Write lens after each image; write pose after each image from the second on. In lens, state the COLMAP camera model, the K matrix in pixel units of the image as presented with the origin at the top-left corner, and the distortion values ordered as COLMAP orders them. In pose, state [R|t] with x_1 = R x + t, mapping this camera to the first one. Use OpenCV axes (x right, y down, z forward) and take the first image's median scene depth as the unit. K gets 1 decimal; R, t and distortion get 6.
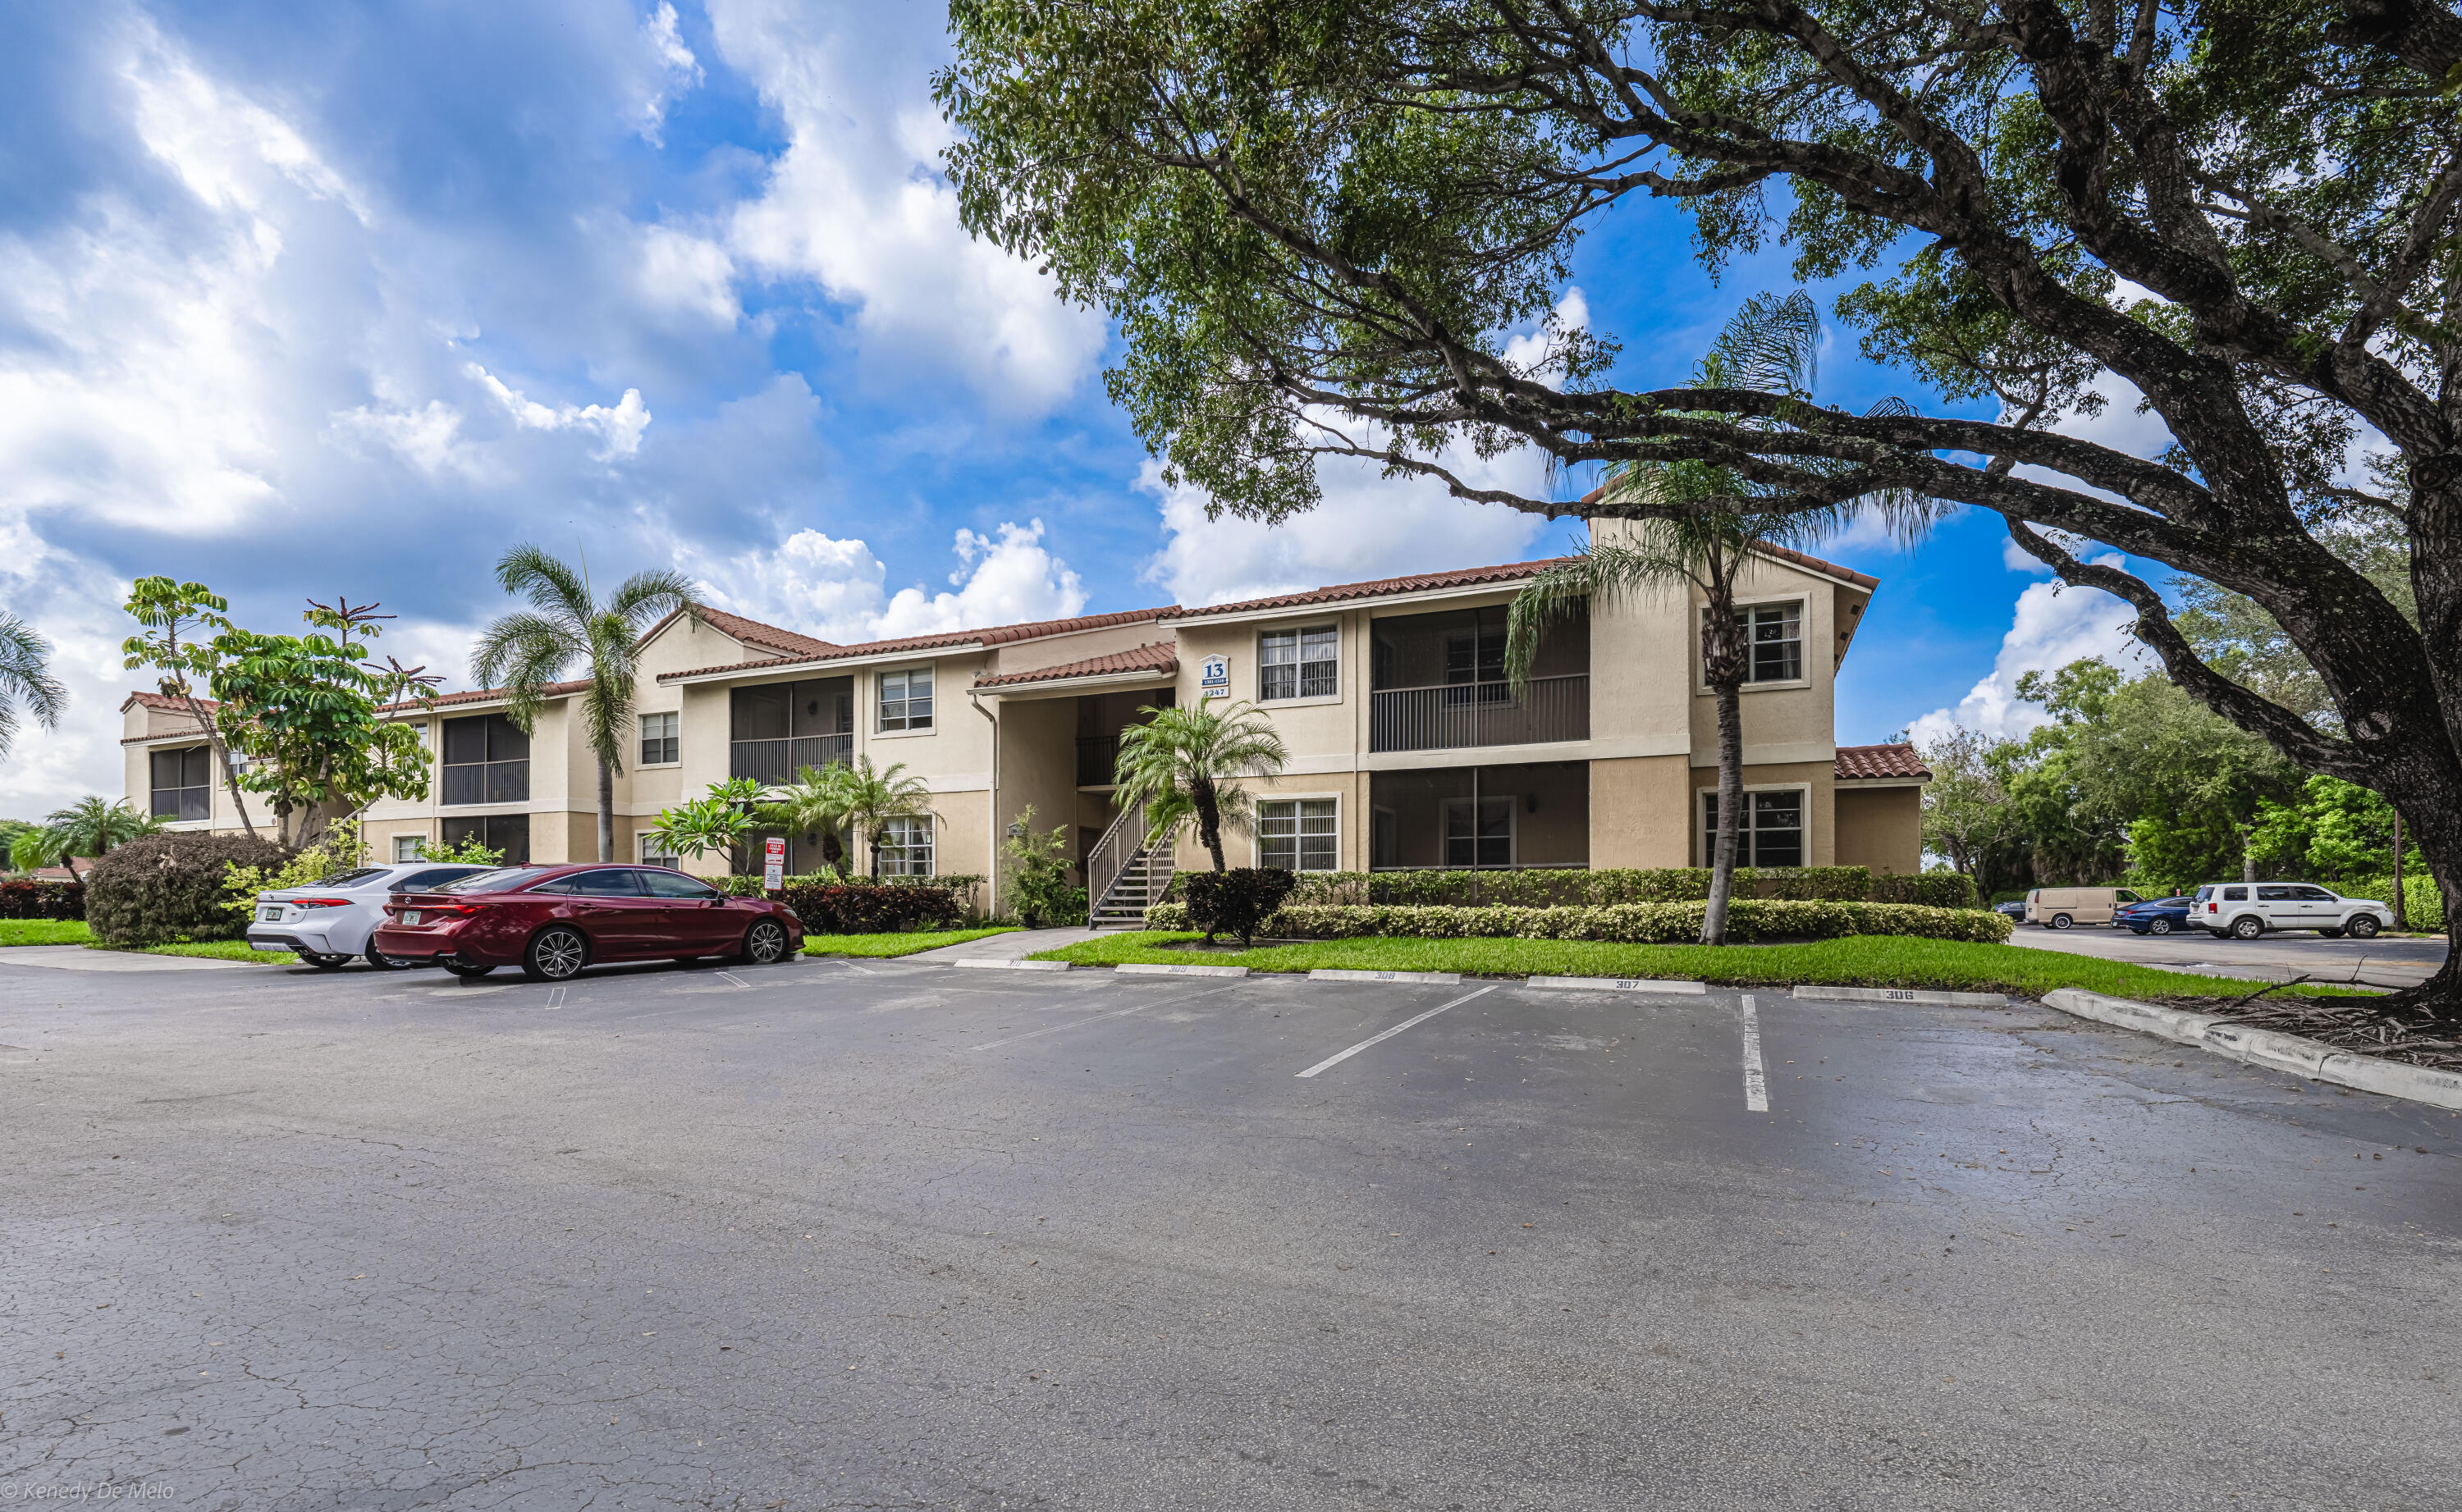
lens RADIAL K [[2337.7, 0, 1231.1], [0, 2337.7, 764.8], [0, 0, 1]] dist [0.009356, 0.000000]
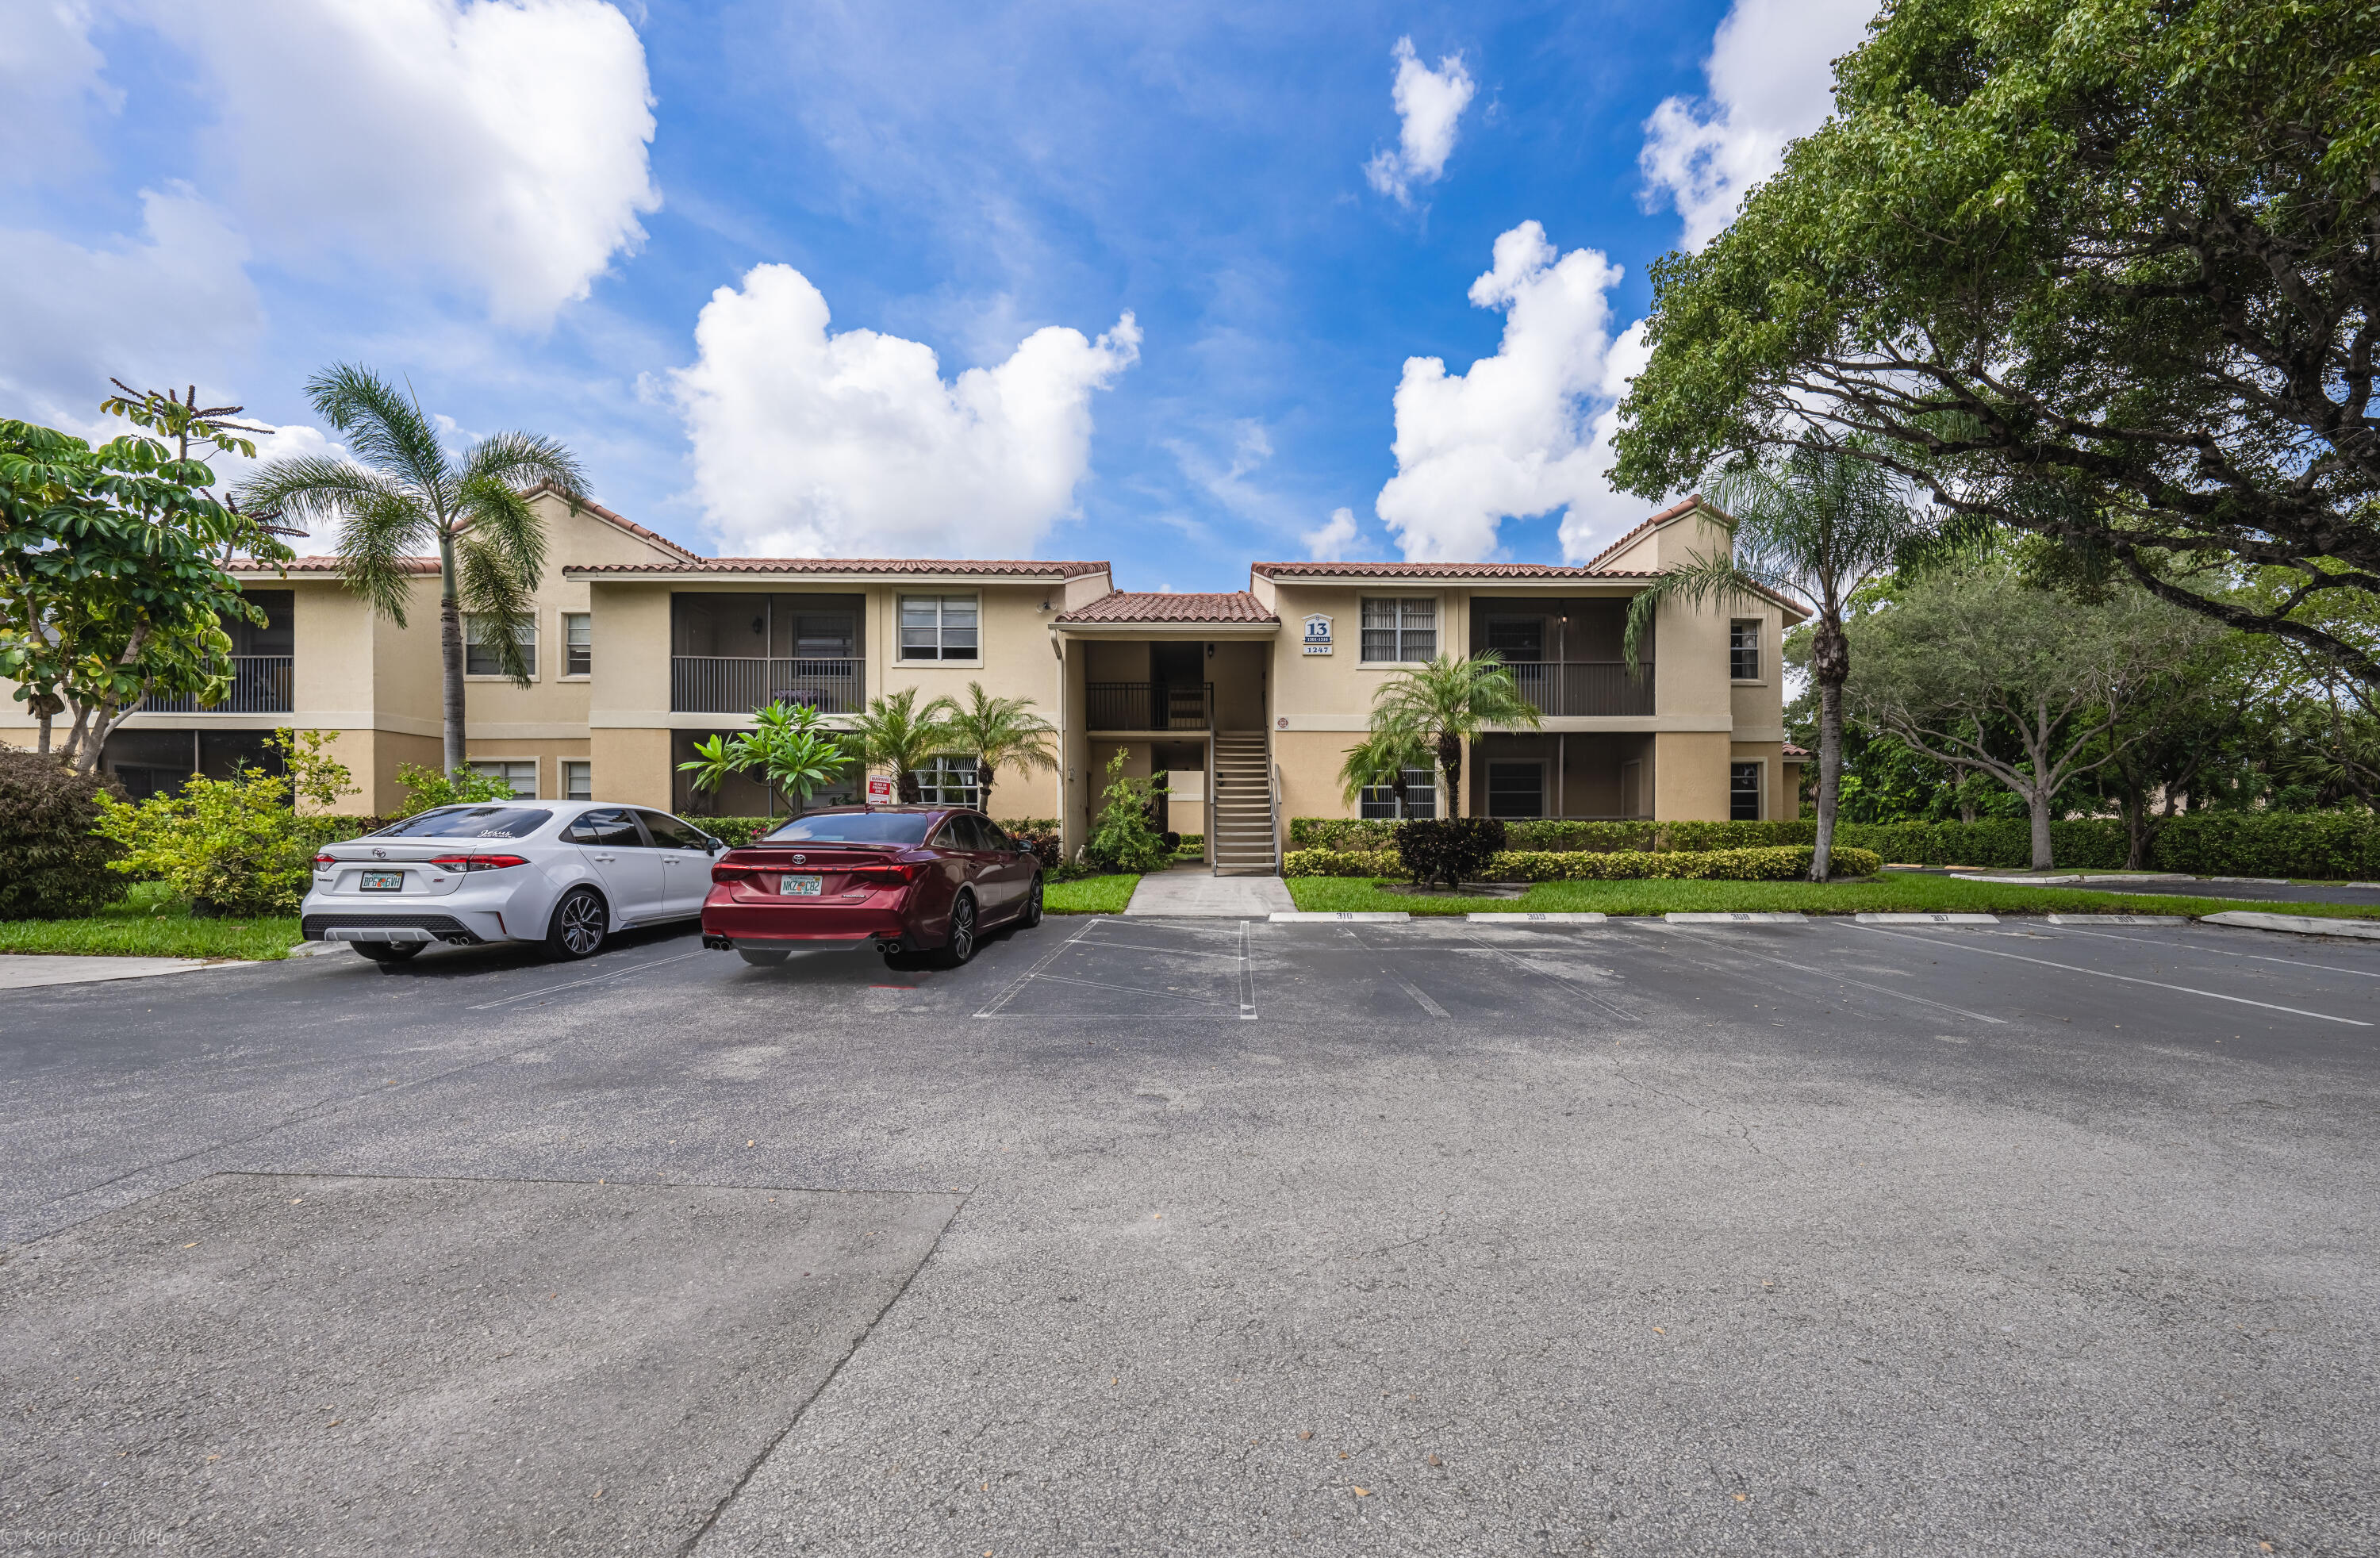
lens RADIAL K [[1493.4, 0, 1191.2], [0, 1493.4, 773.2], [0, 0, 1]] dist [-0.003524, -0.002682]
pose [[0.708816, 0.028797, 0.704805, -0.494449], [-0.041346, 0.999145, 0.000759, 0.025141], [-0.704181, -0.029679, 0.709400, 0.535936]]
